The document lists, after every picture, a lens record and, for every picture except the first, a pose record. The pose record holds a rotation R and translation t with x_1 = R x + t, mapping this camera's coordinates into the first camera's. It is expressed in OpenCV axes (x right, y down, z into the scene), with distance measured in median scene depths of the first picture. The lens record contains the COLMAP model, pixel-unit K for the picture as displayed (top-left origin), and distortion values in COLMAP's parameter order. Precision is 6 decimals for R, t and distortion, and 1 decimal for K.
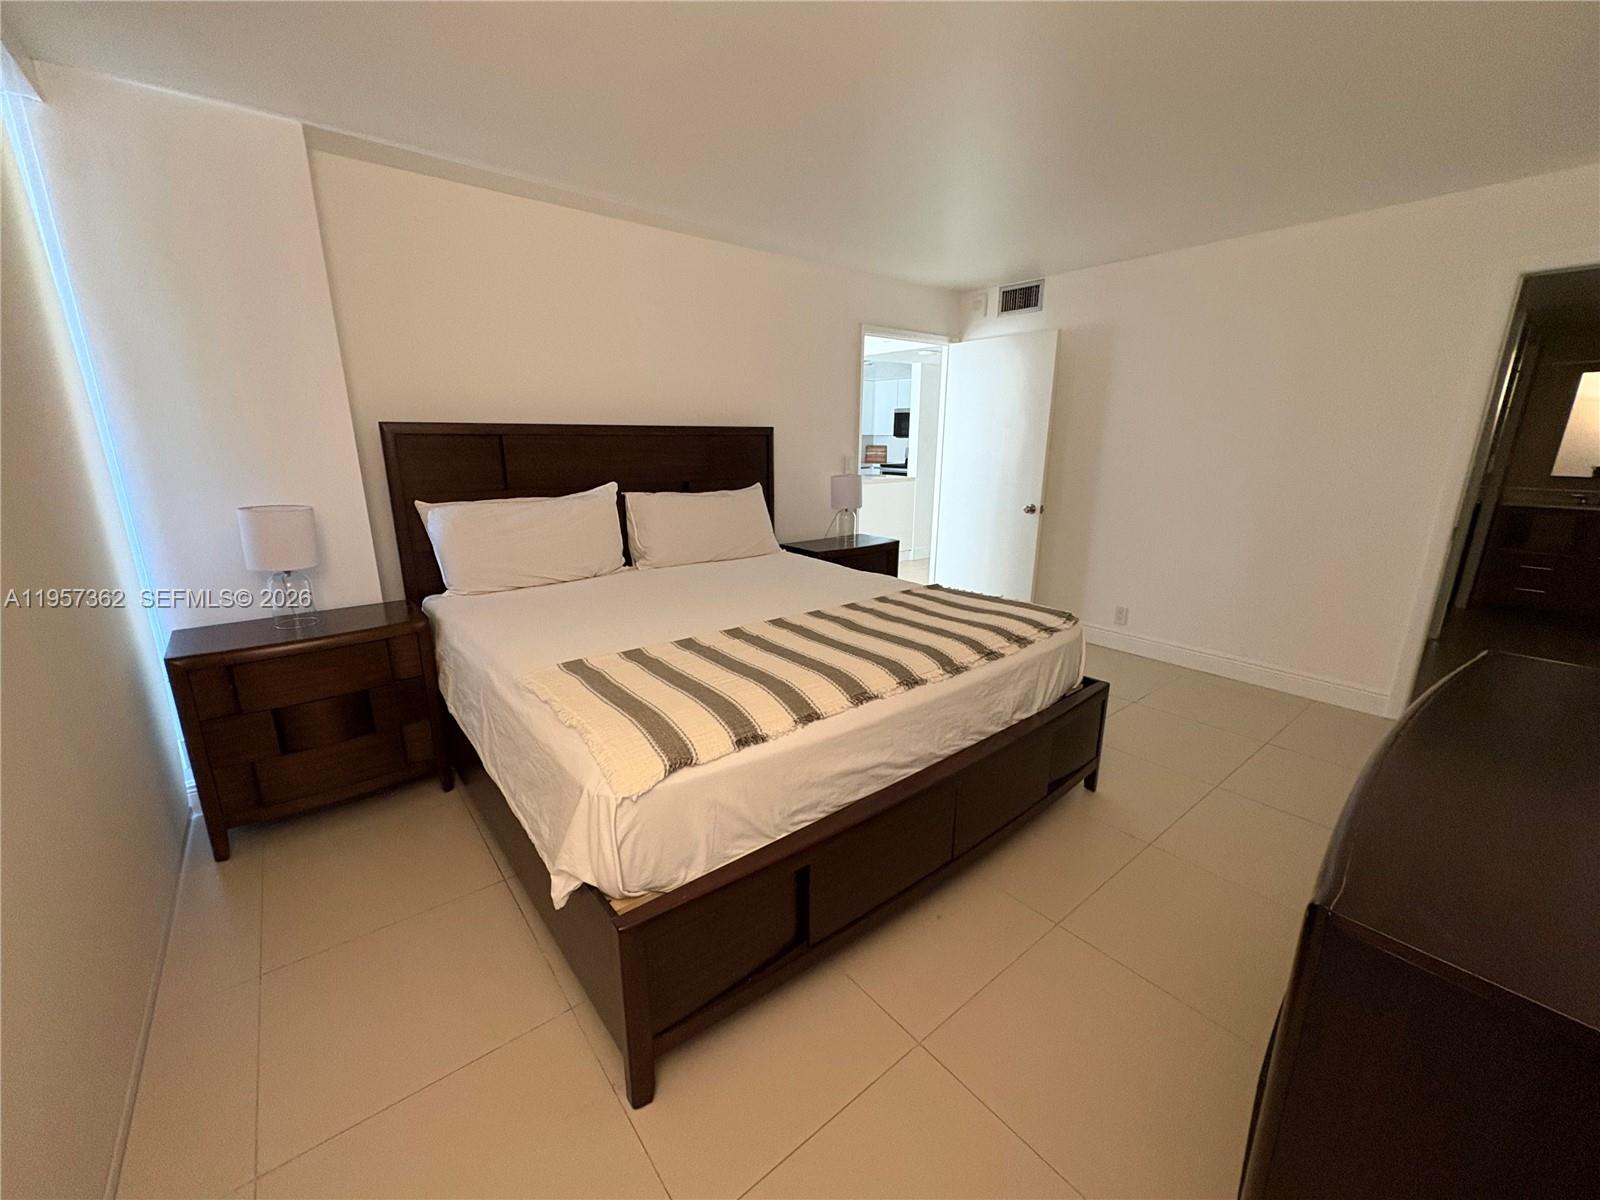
lens RADIAL K [[634.1, 0, 800.0], [0, 634.1, 600.0], [0, 0, 1]] dist [0.002023, 0.000372]
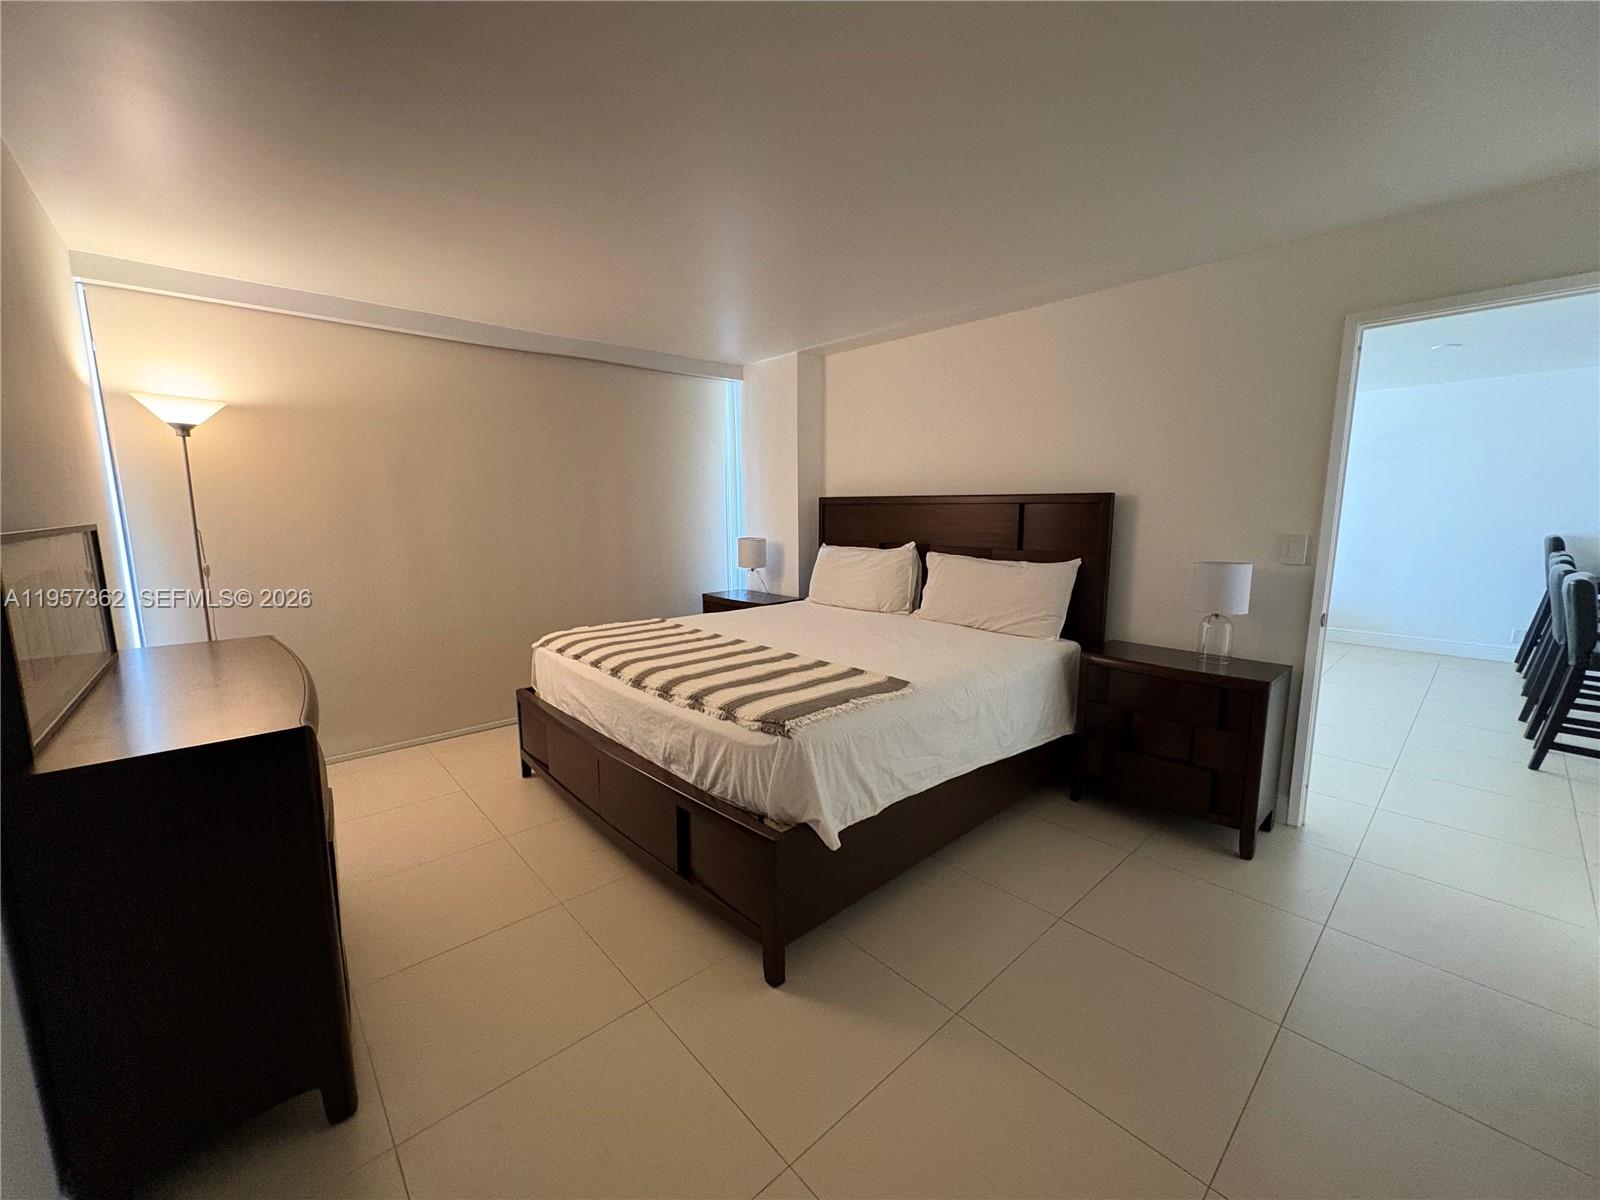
lens RADIAL K [[634.1, 0, 800.0], [0, 634.1, 600.0], [0, 0, 1]] dist [0.002023, 0.000372]
pose [[0.055495, 0.146583, -0.987641, 0.980951], [-0.246318, 0.960602, 0.128730, -0.194477], [0.967599, 0.236129, 0.089414, 0.761365]]
